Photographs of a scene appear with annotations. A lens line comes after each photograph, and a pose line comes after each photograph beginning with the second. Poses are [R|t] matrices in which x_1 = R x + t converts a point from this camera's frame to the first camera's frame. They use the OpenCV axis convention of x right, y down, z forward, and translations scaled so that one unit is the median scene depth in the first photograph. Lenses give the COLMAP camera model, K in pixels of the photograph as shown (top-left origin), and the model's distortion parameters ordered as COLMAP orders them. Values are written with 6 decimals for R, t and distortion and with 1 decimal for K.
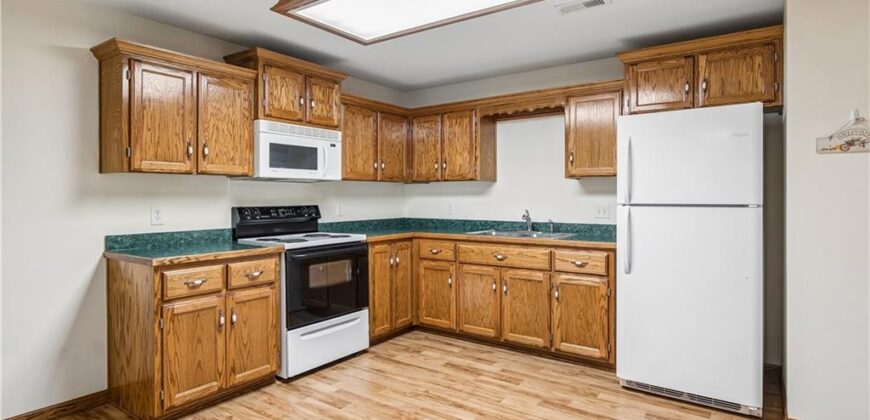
lens RADIAL K [[483.4, 0, 434.7], [0, 483.4, 195.2], [0, 0, 1]] dist [0.002240, 0.000735]
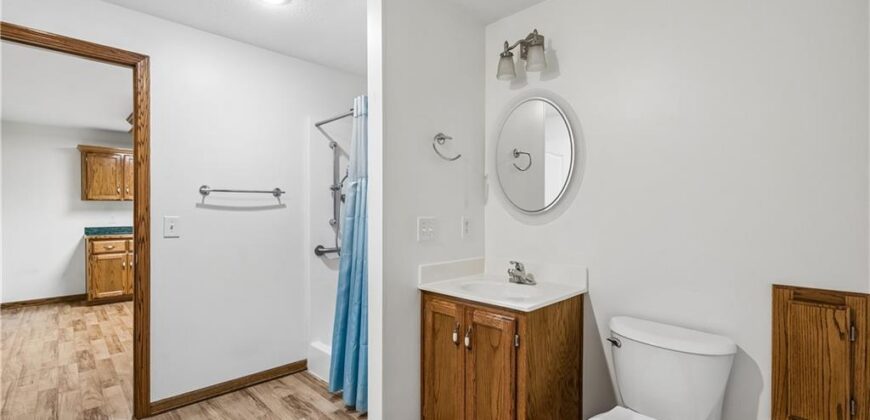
lens RADIAL K [[399.2, 0, 435.3], [0, 399.2, 207.9], [0, 0, 1]] dist [0.004495, -0.000182]
pose [[0.986179, -0.000236, -0.165682, 1.267956], [0.000689, 0.999996, 0.002673, -0.013481], [0.165681, -0.002750, 0.986176, -0.601887]]
